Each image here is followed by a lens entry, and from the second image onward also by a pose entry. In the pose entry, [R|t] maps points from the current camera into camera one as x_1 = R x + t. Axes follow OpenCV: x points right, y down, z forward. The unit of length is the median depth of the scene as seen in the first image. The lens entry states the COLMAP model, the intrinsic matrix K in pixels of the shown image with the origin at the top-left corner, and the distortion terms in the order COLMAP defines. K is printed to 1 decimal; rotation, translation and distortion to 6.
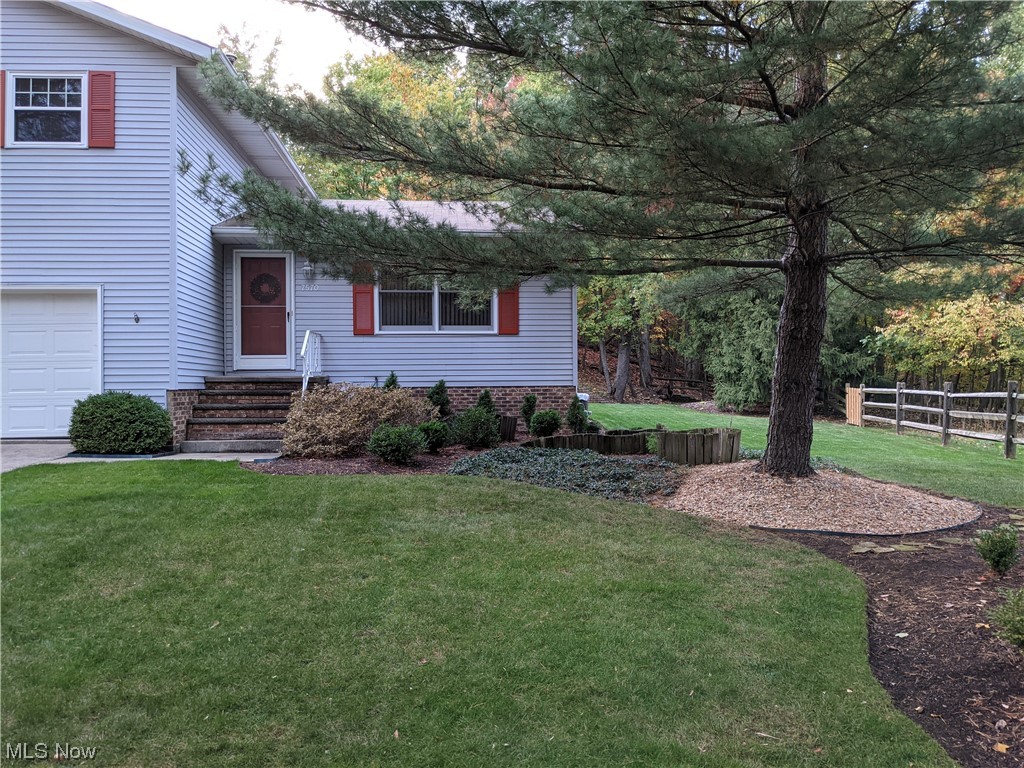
lens RADIAL K [[798.6, 0, 512.0], [0, 798.6, 384.0], [0, 0, 1]] dist [0.035624, -0.053297]
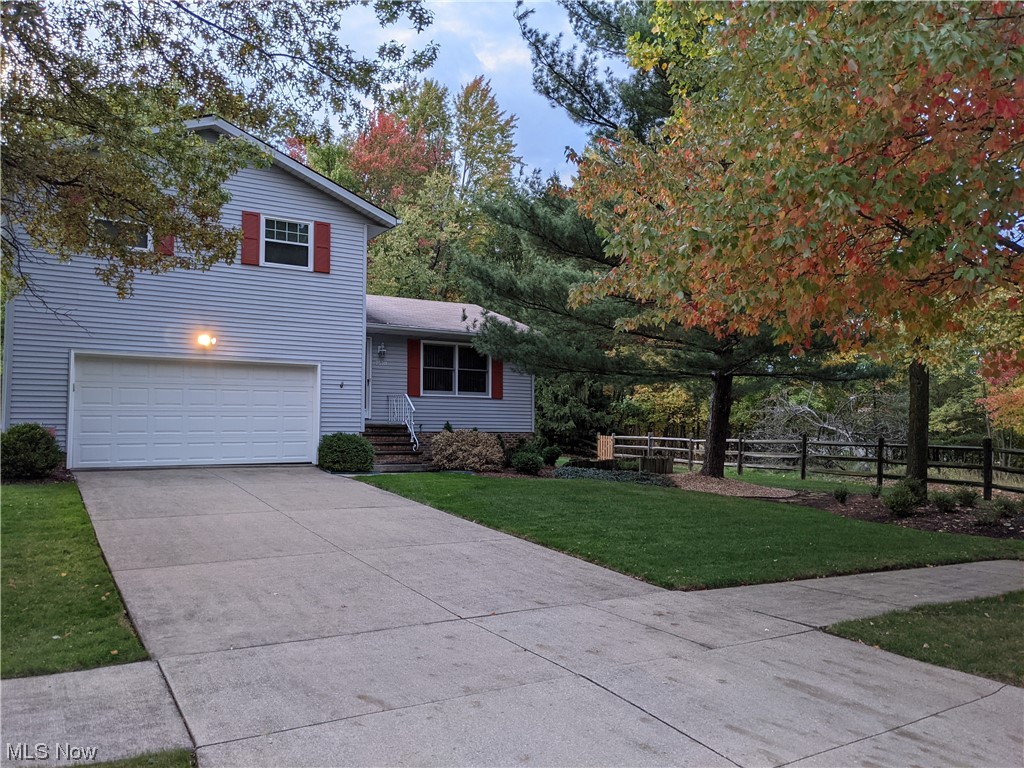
lens RADIAL K [[798.6, 0, 512.0], [0, 798.6, 384.0], [0, 0, 1]] dist [0.035624, -0.053297]
pose [[0.888142, 0.040103, 0.457816, -0.420639], [-0.013076, 0.997987, -0.062053, 0.003363], [-0.459383, 0.049125, 0.886879, -0.240248]]
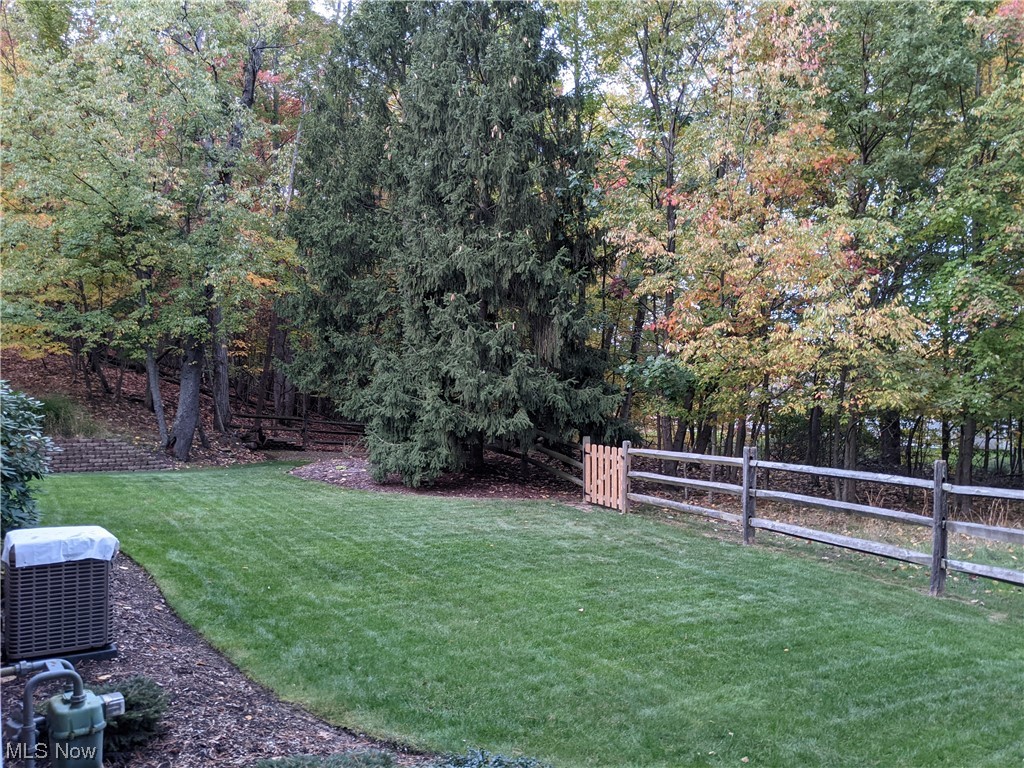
lens RADIAL K [[798.6, 0, 512.0], [0, 798.6, 384.0], [0, 0, 1]] dist [0.035624, -0.053297]
pose [[0.858178, 0.014382, 0.513150, 0.055710], [0.000177, 0.999599, -0.028311, -0.025924], [-0.513352, 0.024387, 0.857832, 0.534549]]
